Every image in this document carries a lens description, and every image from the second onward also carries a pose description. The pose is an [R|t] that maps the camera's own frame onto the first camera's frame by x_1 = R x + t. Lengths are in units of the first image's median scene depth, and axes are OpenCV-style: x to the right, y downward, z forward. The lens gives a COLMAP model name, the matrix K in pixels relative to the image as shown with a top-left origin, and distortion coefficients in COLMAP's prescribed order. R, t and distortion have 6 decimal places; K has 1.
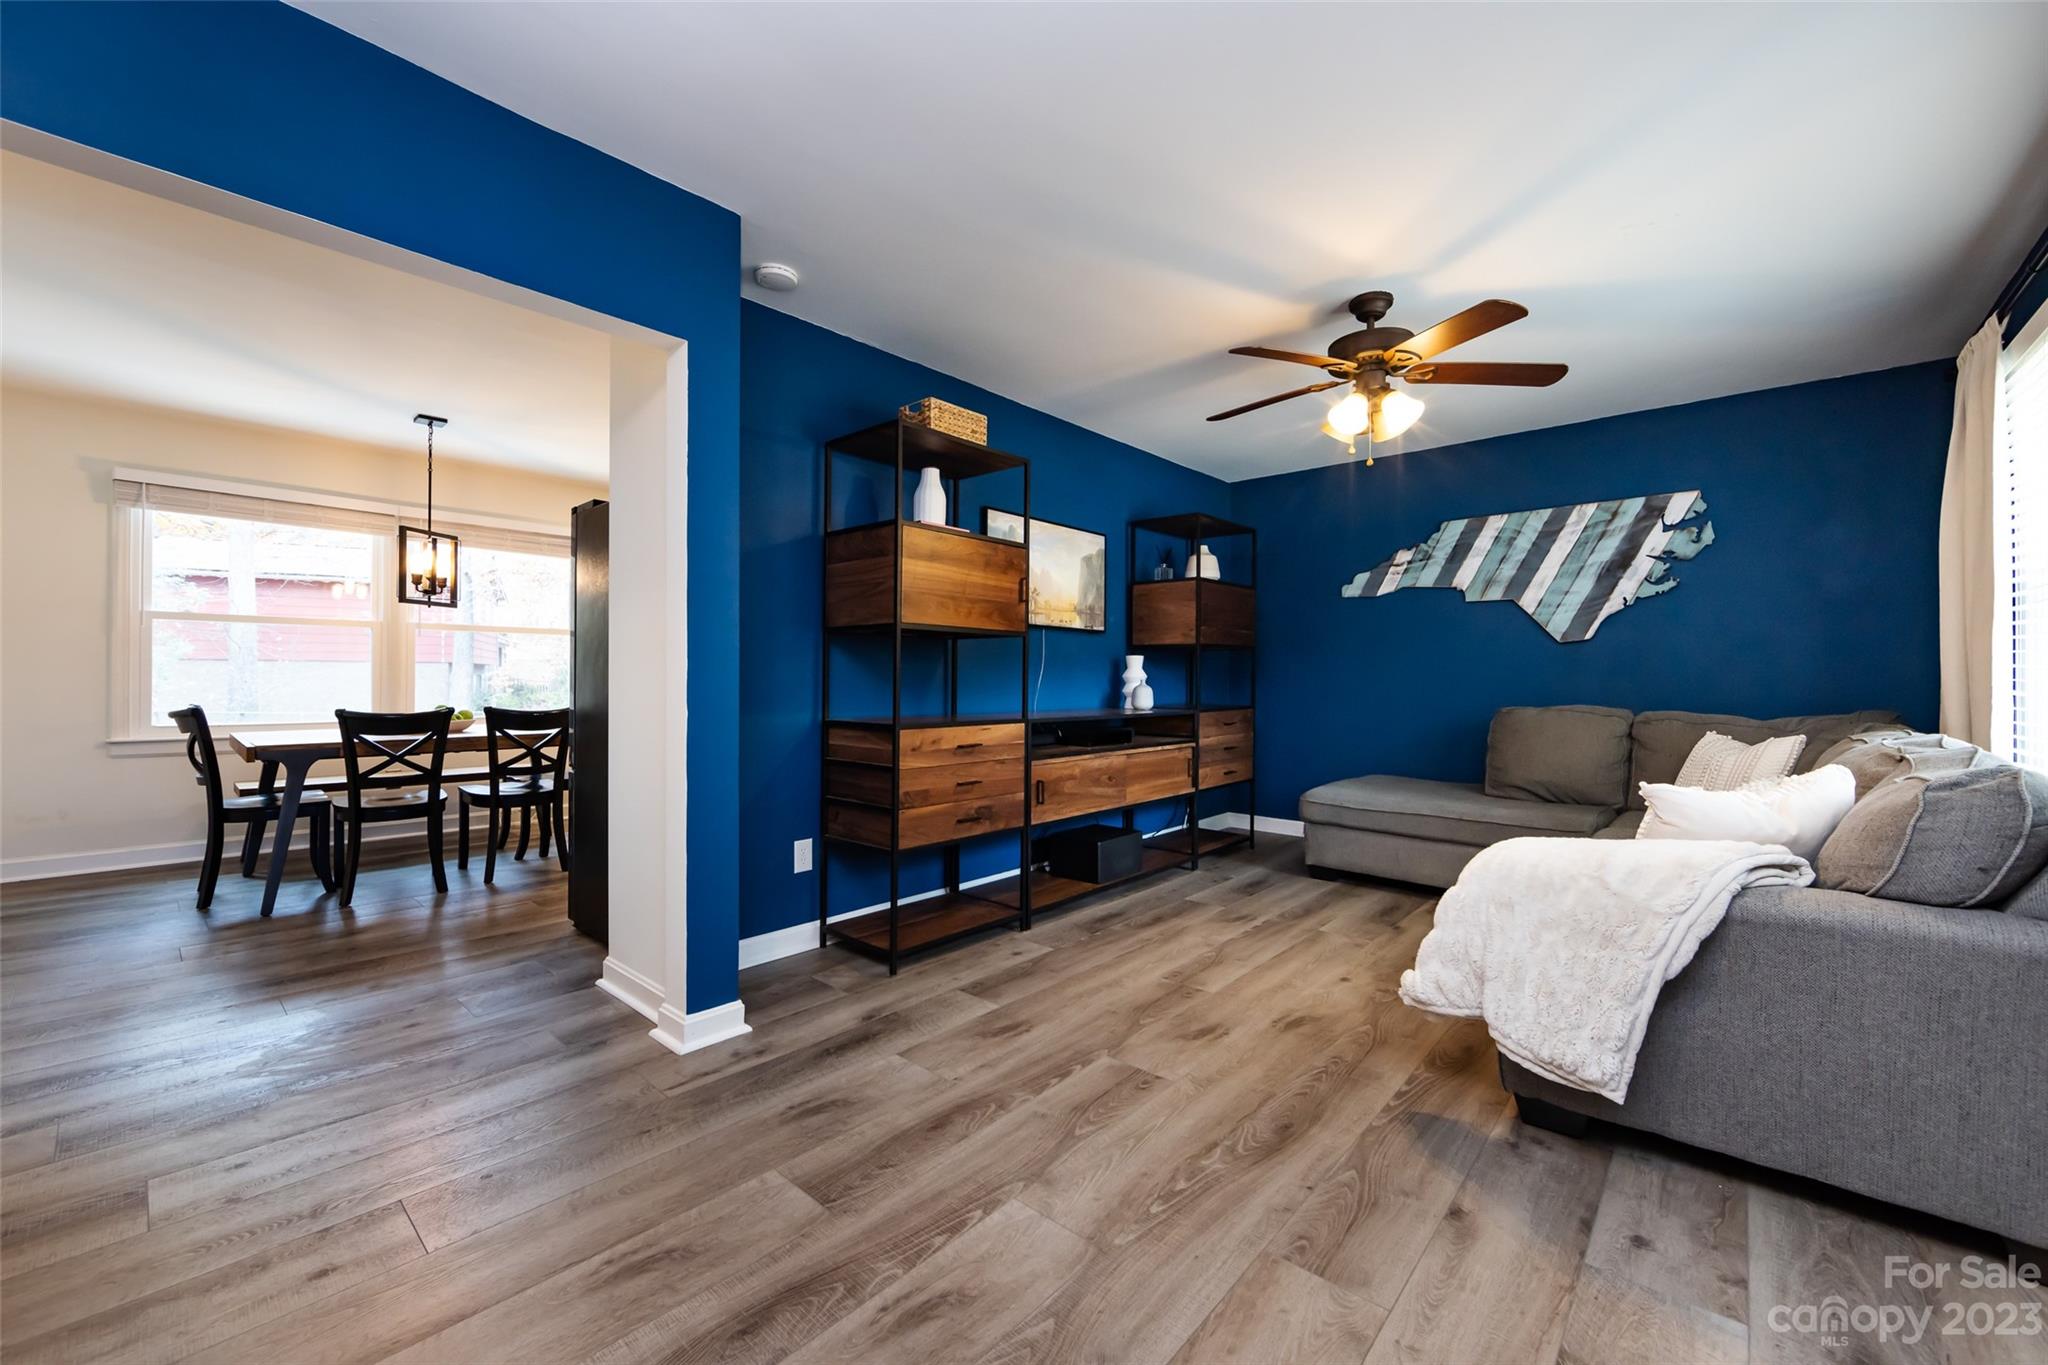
lens RADIAL K [[820.5, 0, 1004.5], [0, 820.5, 678.4], [0, 0, 1]] dist [-0.000084, -0.000206]
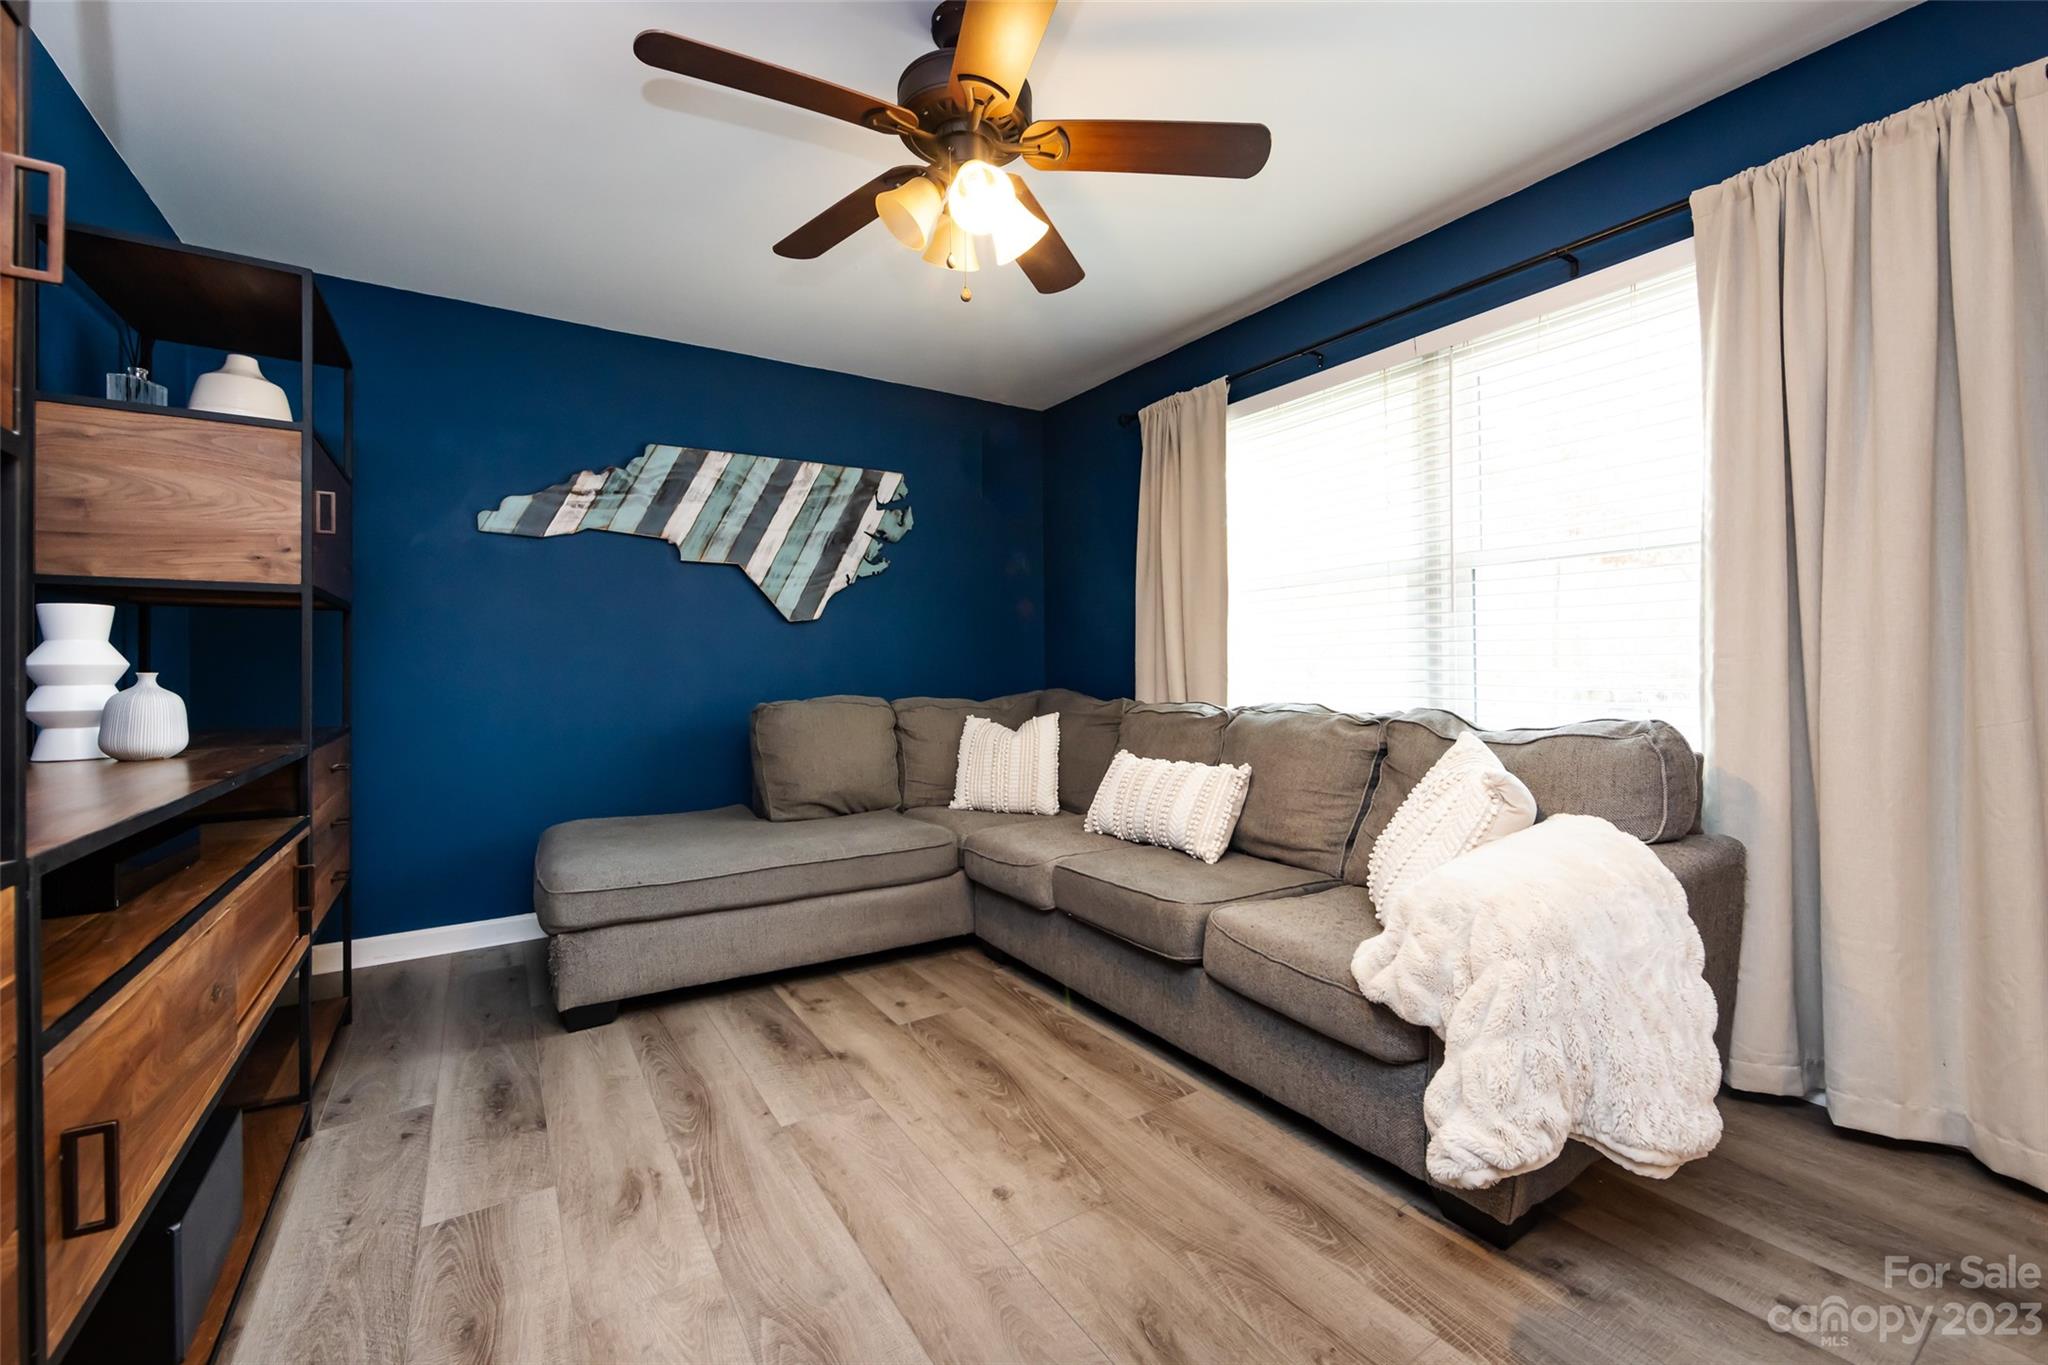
lens RADIAL K [[839.4, 0, 1039.9], [0, 839.4, 664.0], [0, 0, 1]] dist [-0.002615, -0.000146]
pose [[0.235959, -0.001988, 0.971761, -0.114999], [0.014152, 0.999899, -0.001391, 0.004692], [-0.971660, 0.014081, 0.235963, 0.704413]]
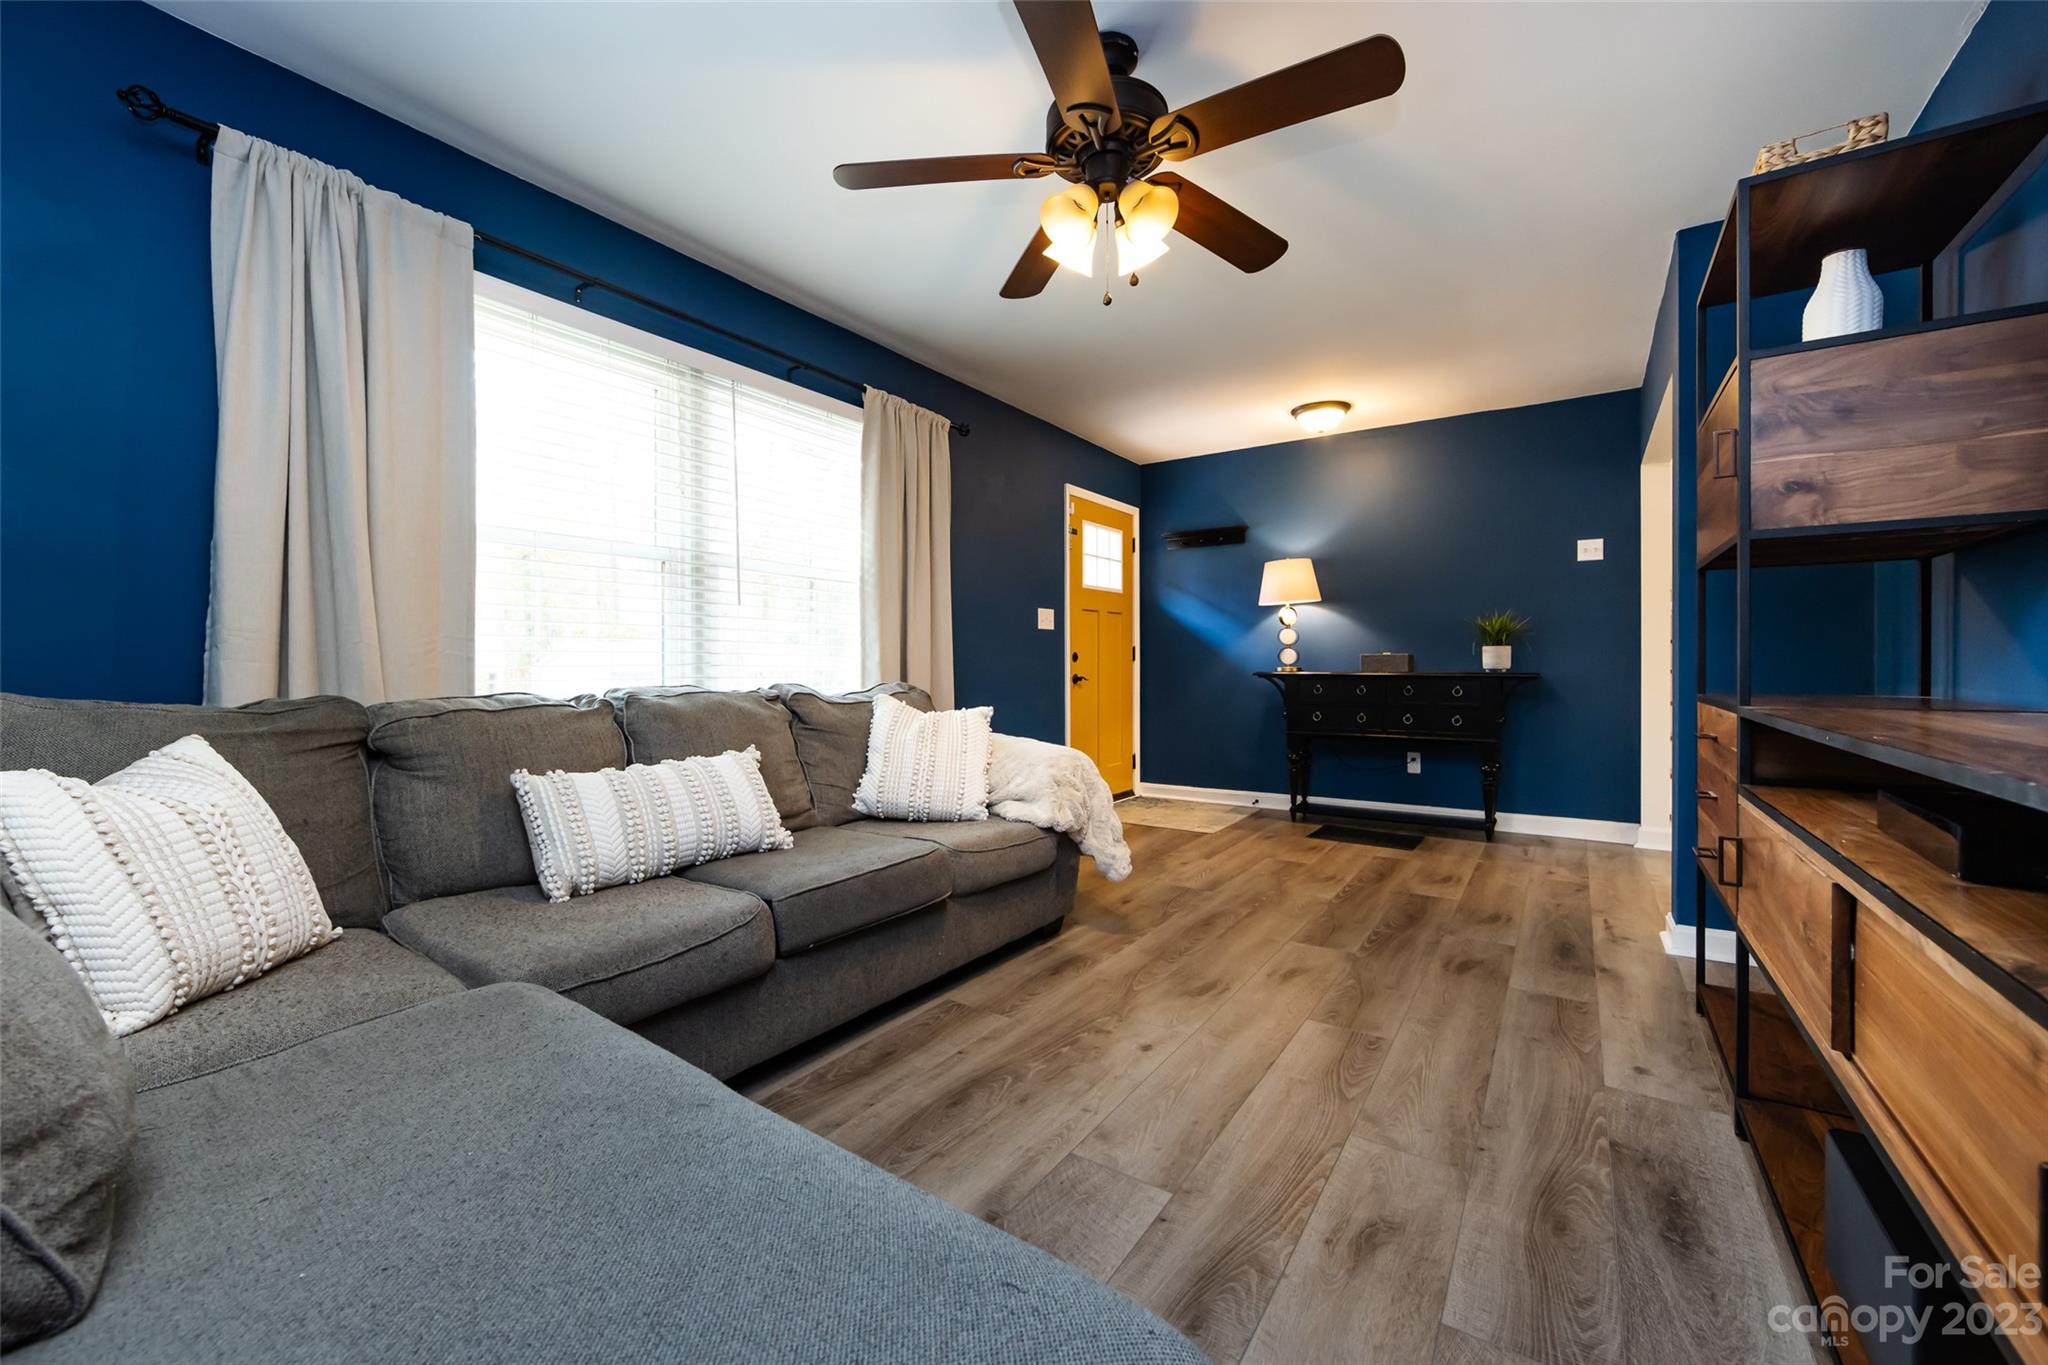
lens RADIAL K [[795.9, 0, 1023.1], [0, 795.9, 668.4], [0, 0, 1]] dist [-0.000991, -0.000099]
pose [[-0.989604, -0.002614, -0.143796, 0.527041], [-0.003710, 0.999966, 0.007349, 0.023527], [0.143772, 0.007806, -0.989580, 1.415970]]
